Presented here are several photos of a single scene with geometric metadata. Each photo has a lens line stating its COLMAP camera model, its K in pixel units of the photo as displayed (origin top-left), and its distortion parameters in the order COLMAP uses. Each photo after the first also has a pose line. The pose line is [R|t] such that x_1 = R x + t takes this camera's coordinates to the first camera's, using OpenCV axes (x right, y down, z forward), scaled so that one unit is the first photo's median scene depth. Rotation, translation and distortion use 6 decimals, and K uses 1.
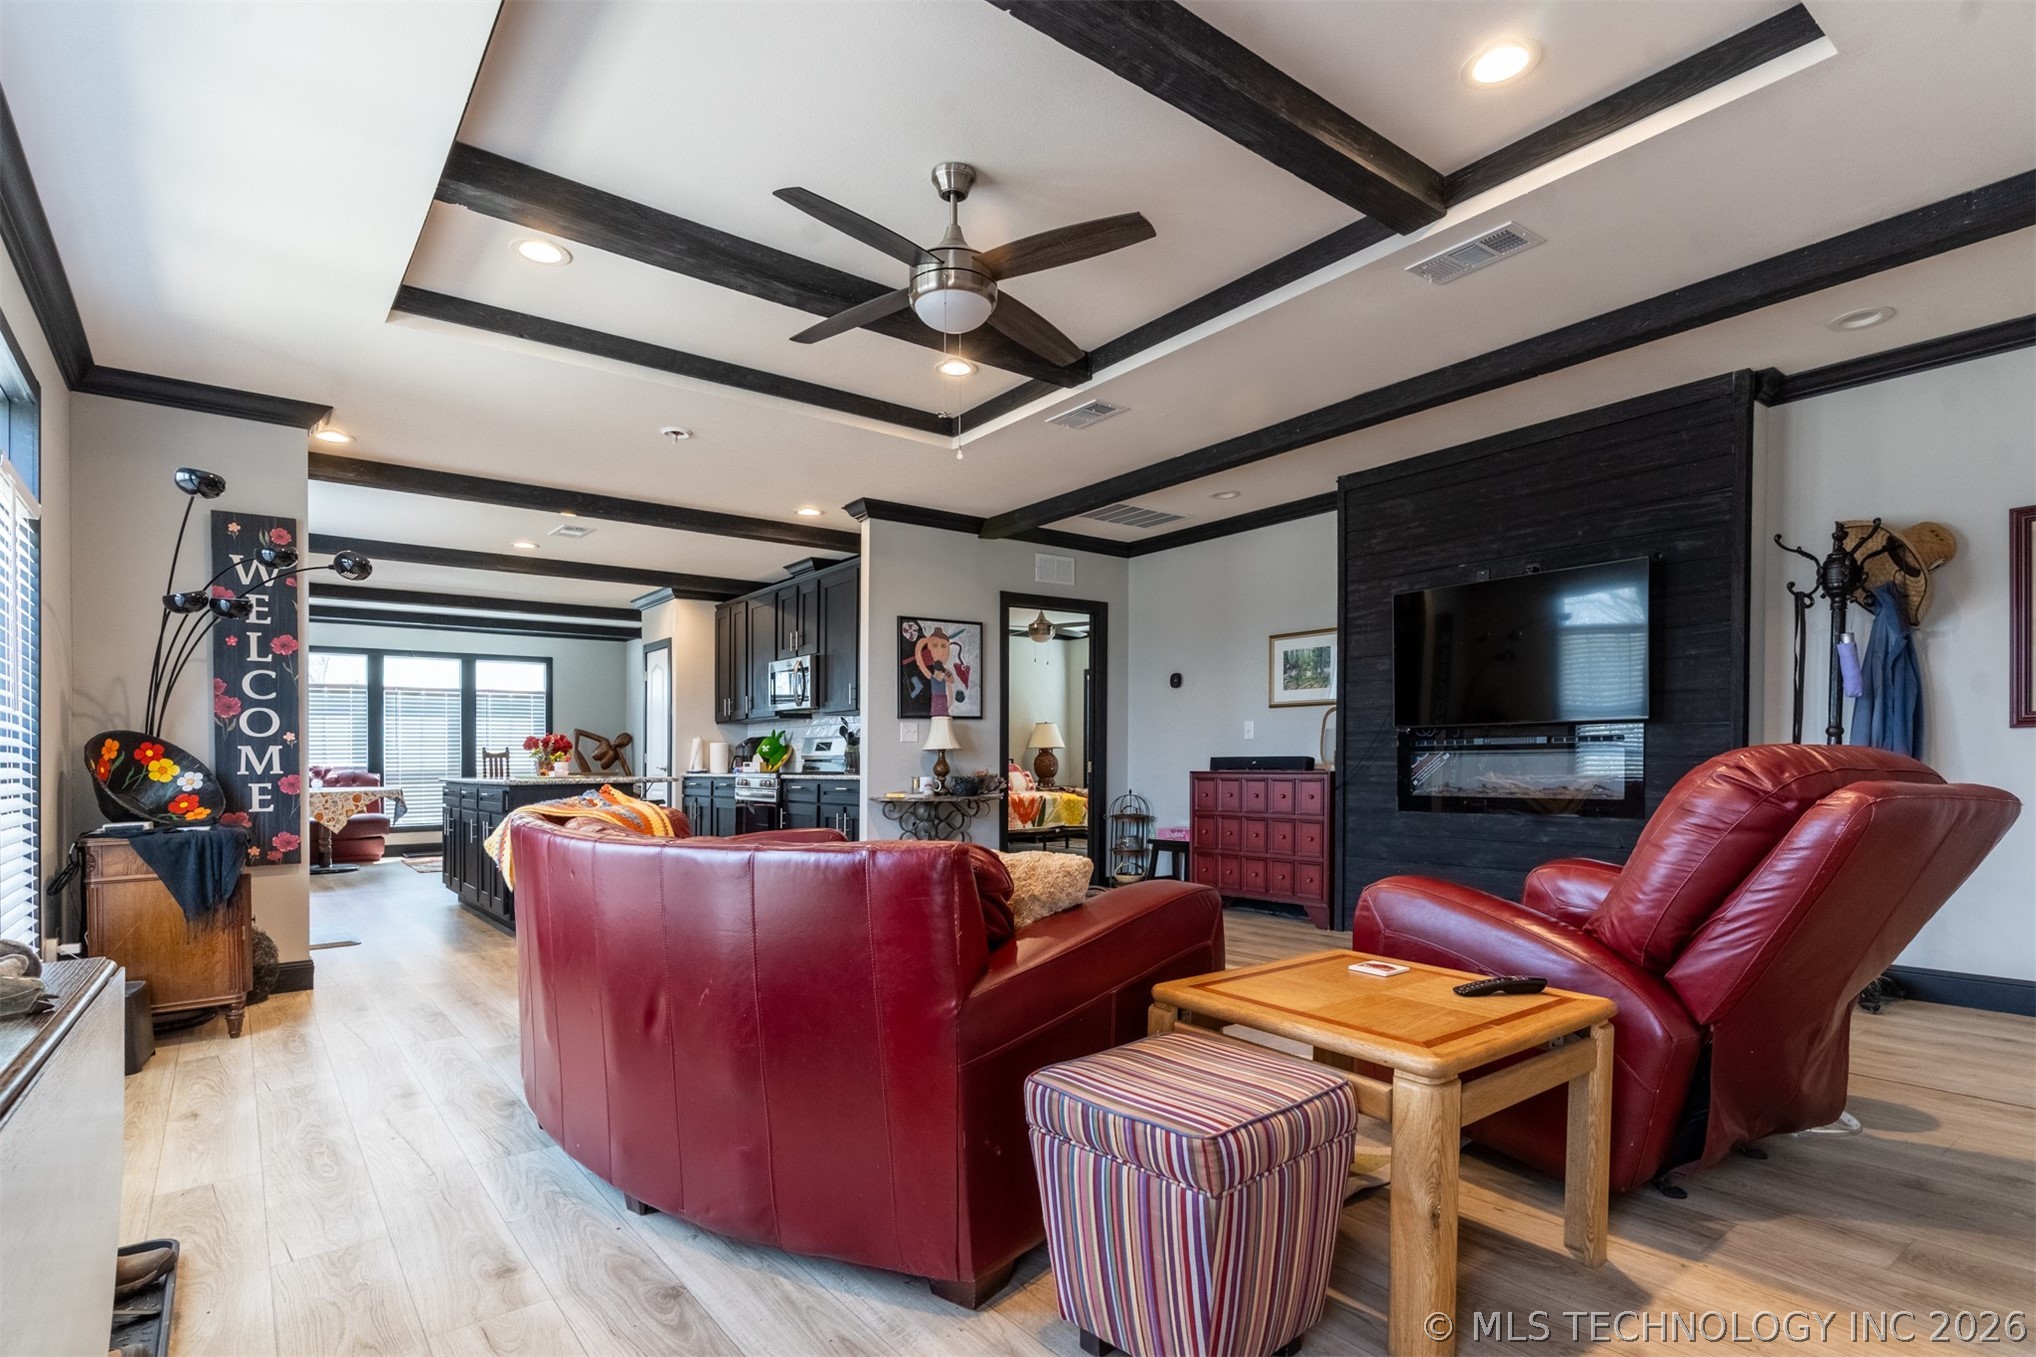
lens RADIAL K [[1020.7, 0, 1050.0], [0, 1020.7, 767.4], [0, 0, 1]] dist [0.002729, 0.000009]
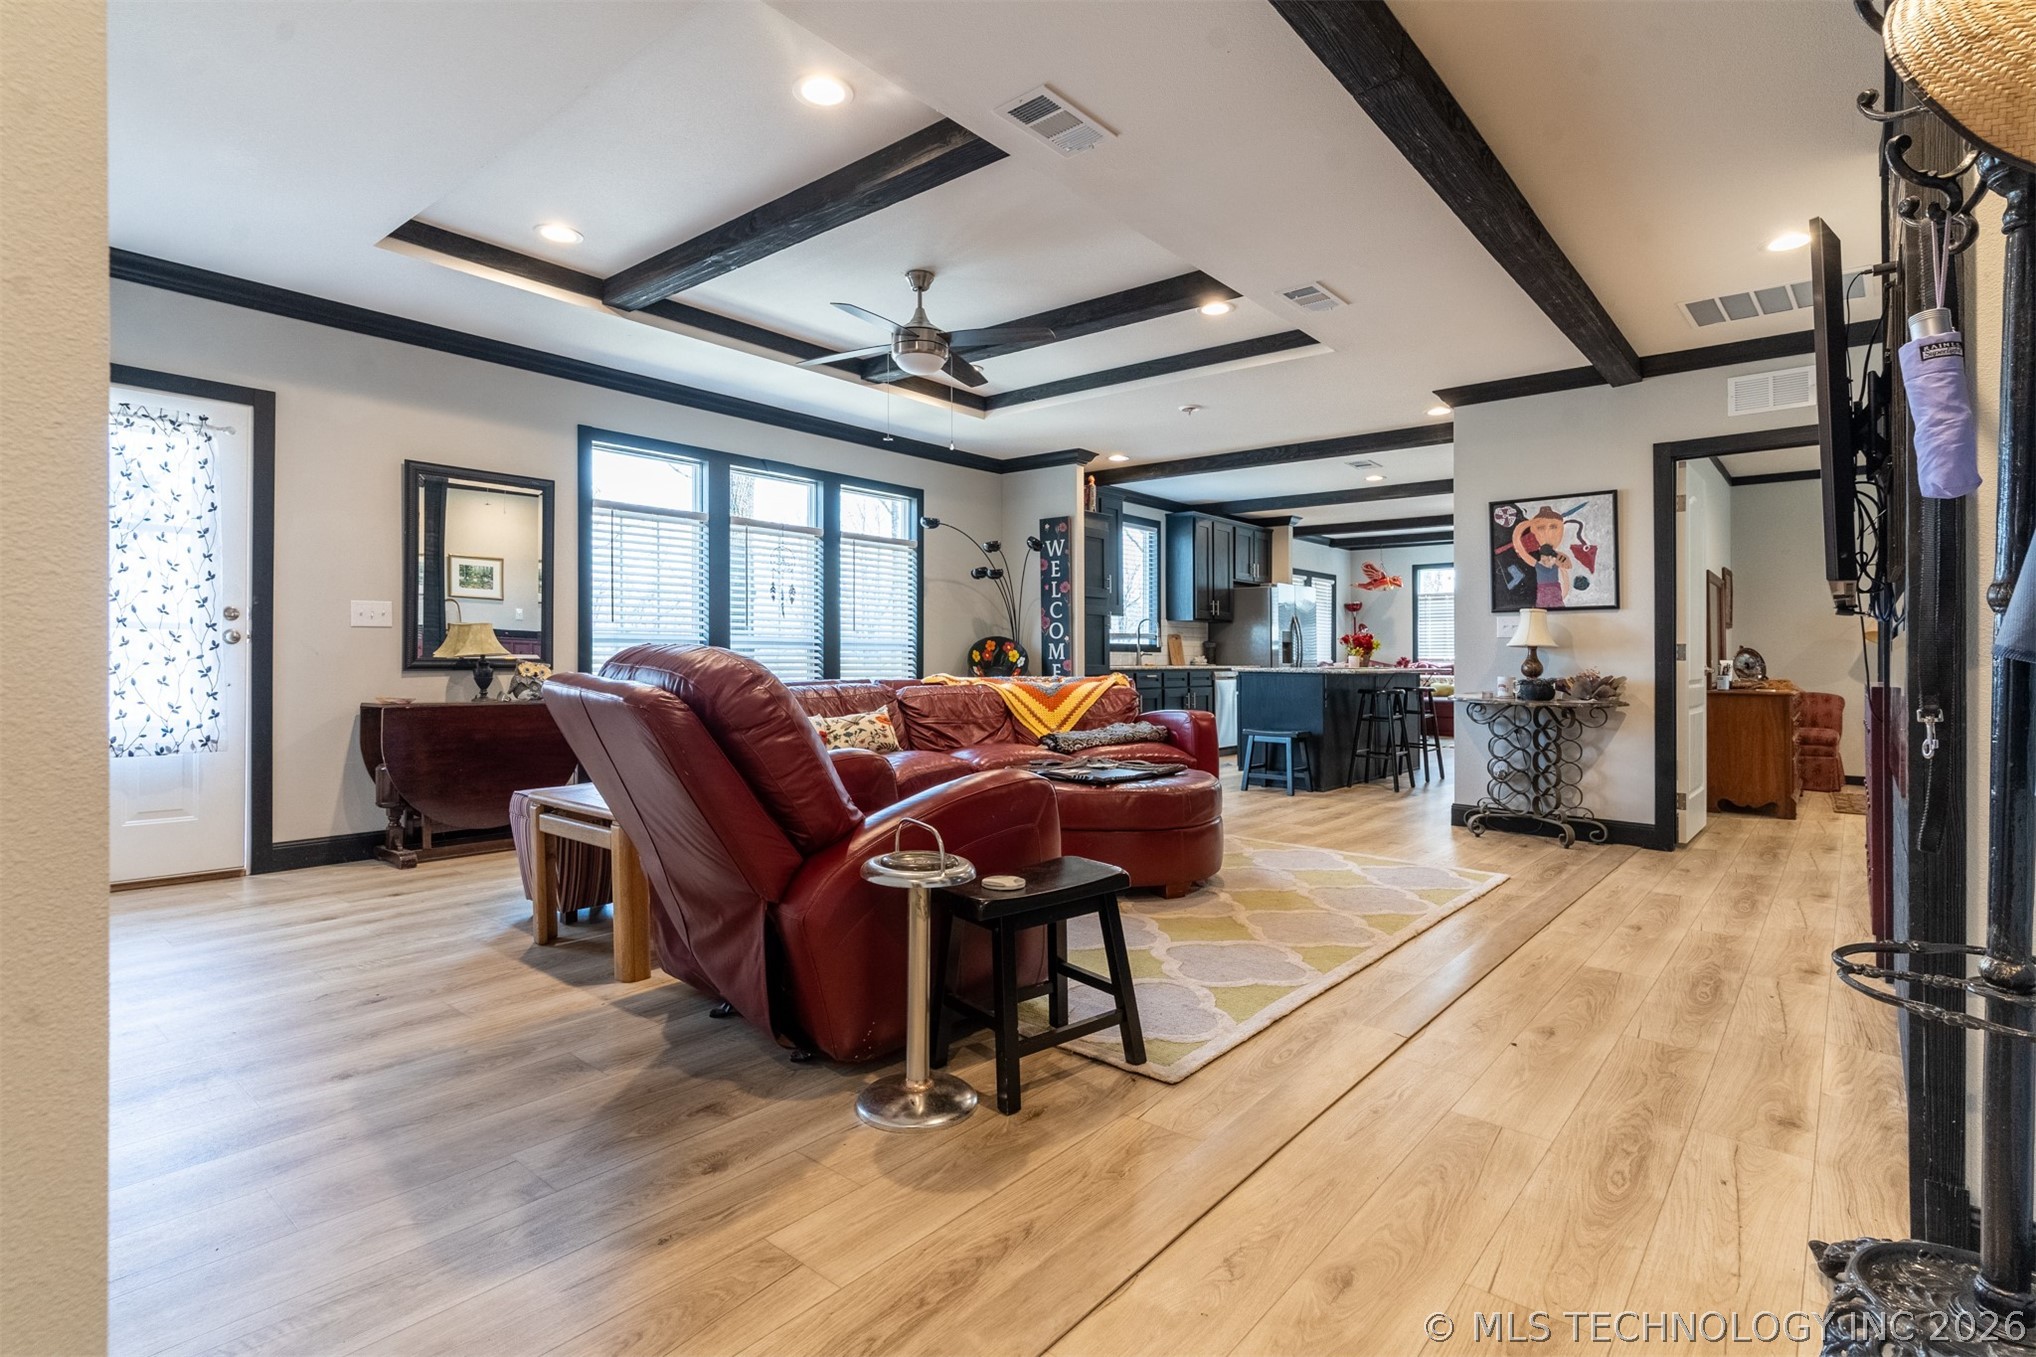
lens RADIAL K [[996.5, 0, 1001.8], [0, 996.5, 640.0], [0, 0, 1]] dist [0.001043, -0.000129]
pose [[0.193509, -0.004046, -0.981090, 0.667256], [-0.016578, 0.999835, -0.007393, -0.009035], [0.980958, 0.017695, 0.193410, 0.396050]]
